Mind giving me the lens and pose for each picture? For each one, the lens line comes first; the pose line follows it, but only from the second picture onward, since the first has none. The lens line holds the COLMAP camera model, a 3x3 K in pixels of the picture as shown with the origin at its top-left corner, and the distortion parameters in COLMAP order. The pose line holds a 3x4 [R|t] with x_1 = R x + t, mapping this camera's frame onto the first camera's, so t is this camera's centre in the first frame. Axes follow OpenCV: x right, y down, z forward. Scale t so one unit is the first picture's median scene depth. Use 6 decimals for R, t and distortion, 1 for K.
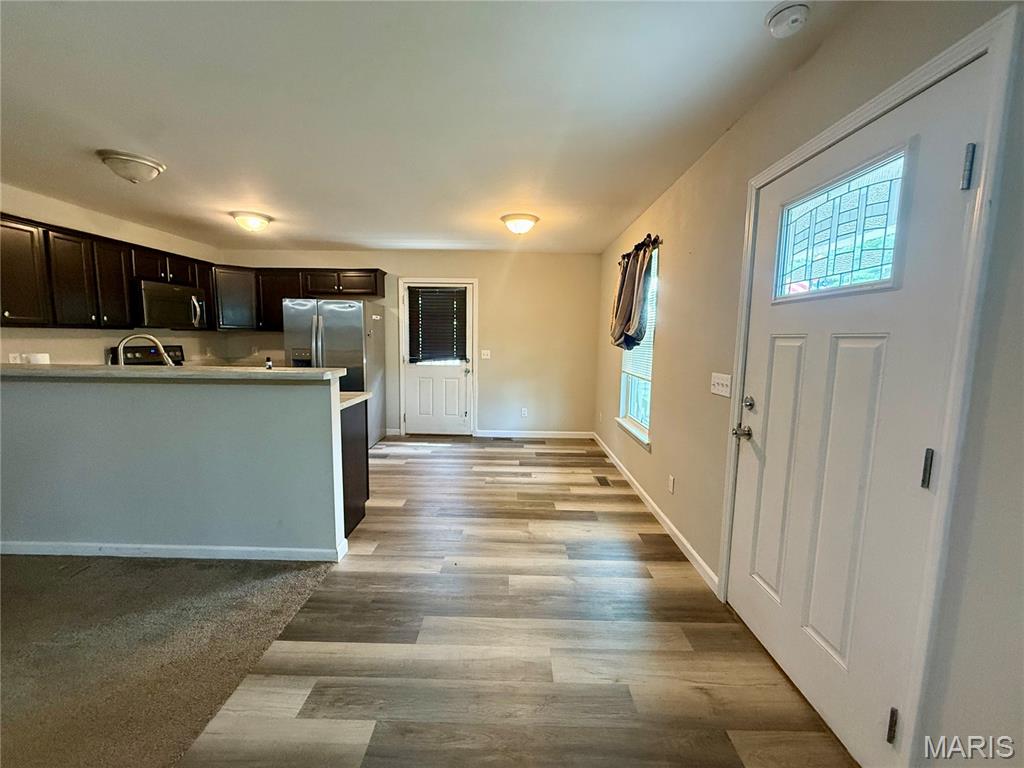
lens RADIAL K [[410.7, 0, 511.6], [0, 410.7, 383.6], [0, 0, 1]] dist [0.000018, 0.000473]
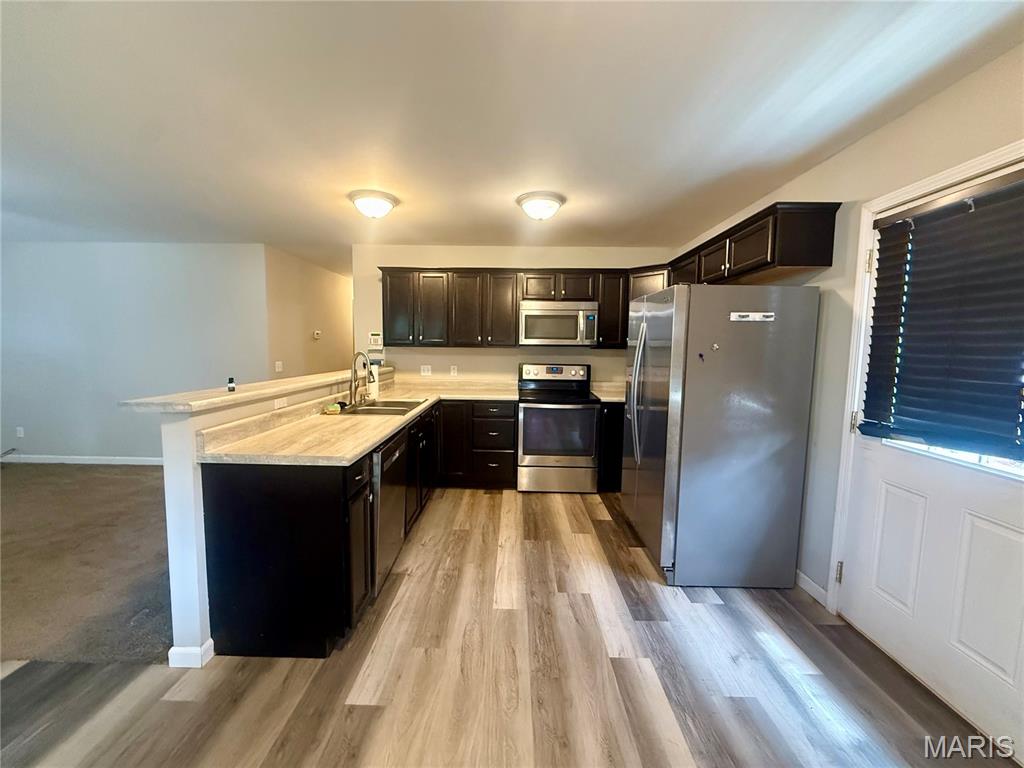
lens RADIAL K [[410.7, 0, 508.6], [0, 410.7, 380.9], [0, 0, 1]] dist [0.000018, 0.000473]
pose [[-0.013240, 0.070685, -0.997411, 0.117013], [-0.123702, 0.989720, 0.071782, -0.085520], [0.992231, 0.124332, -0.004360, 0.703040]]
